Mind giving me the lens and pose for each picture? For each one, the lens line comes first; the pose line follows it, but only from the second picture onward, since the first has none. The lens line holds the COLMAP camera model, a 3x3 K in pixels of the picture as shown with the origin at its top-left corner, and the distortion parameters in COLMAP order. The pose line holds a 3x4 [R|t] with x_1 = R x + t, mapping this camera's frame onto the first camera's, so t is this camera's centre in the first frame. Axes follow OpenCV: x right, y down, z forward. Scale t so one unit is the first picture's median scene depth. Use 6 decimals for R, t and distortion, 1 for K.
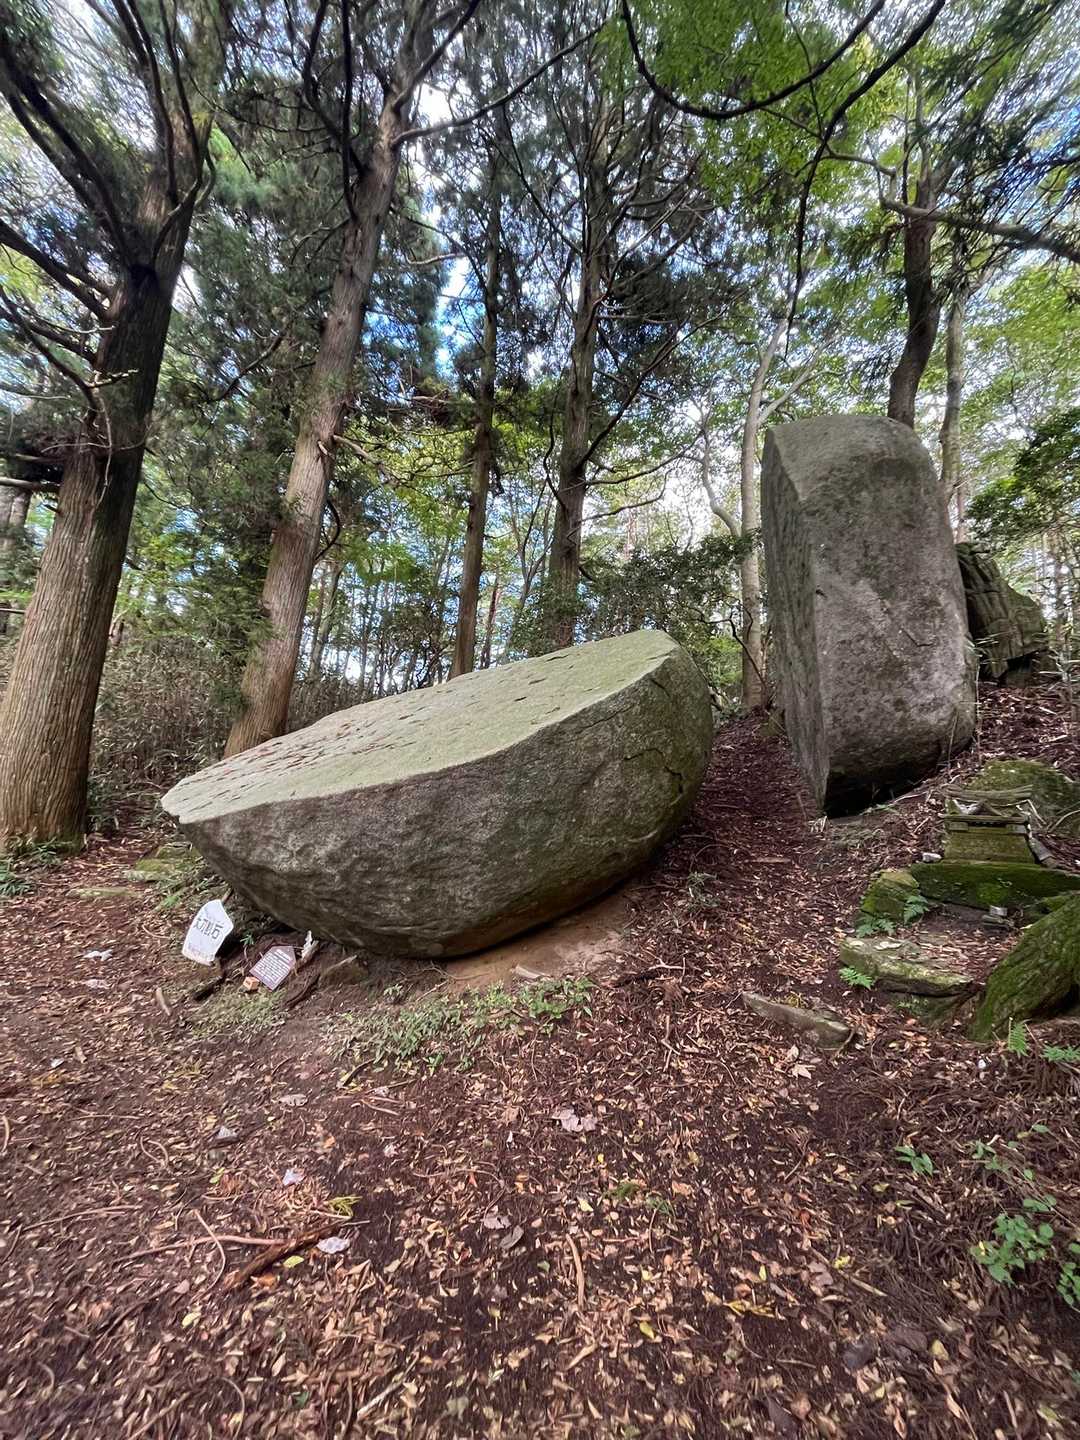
lens RADIAL K [[1104.8, 0, 541.8], [0, 1104.8, 717.8], [0, 0, 1]] dist [0.001362, 0.016066]
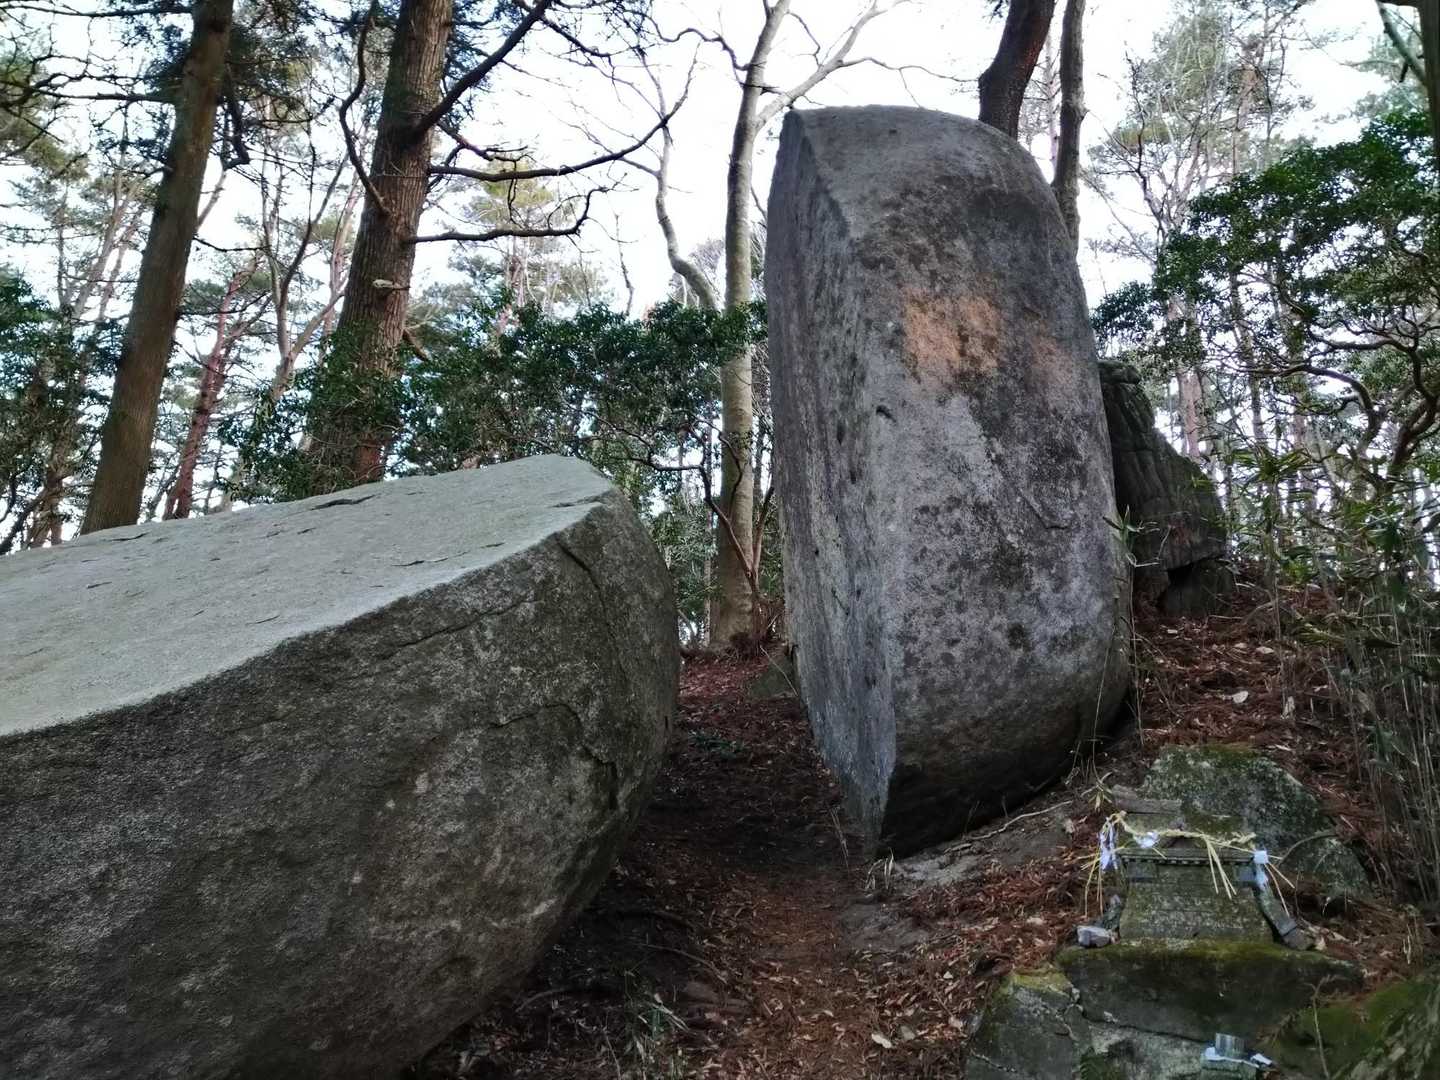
lens RADIAL K [[1104.8, 0, 726.9], [0, 1104.8, 548.9], [0, 0, 1]] dist [0.001362, 0.016066]
pose [[0.937636, 0.074399, 0.339564, 0.010042], [-0.008953, 0.981673, -0.190365, 0.049659], [-0.347503, 0.175453, 0.921118, 0.556748]]
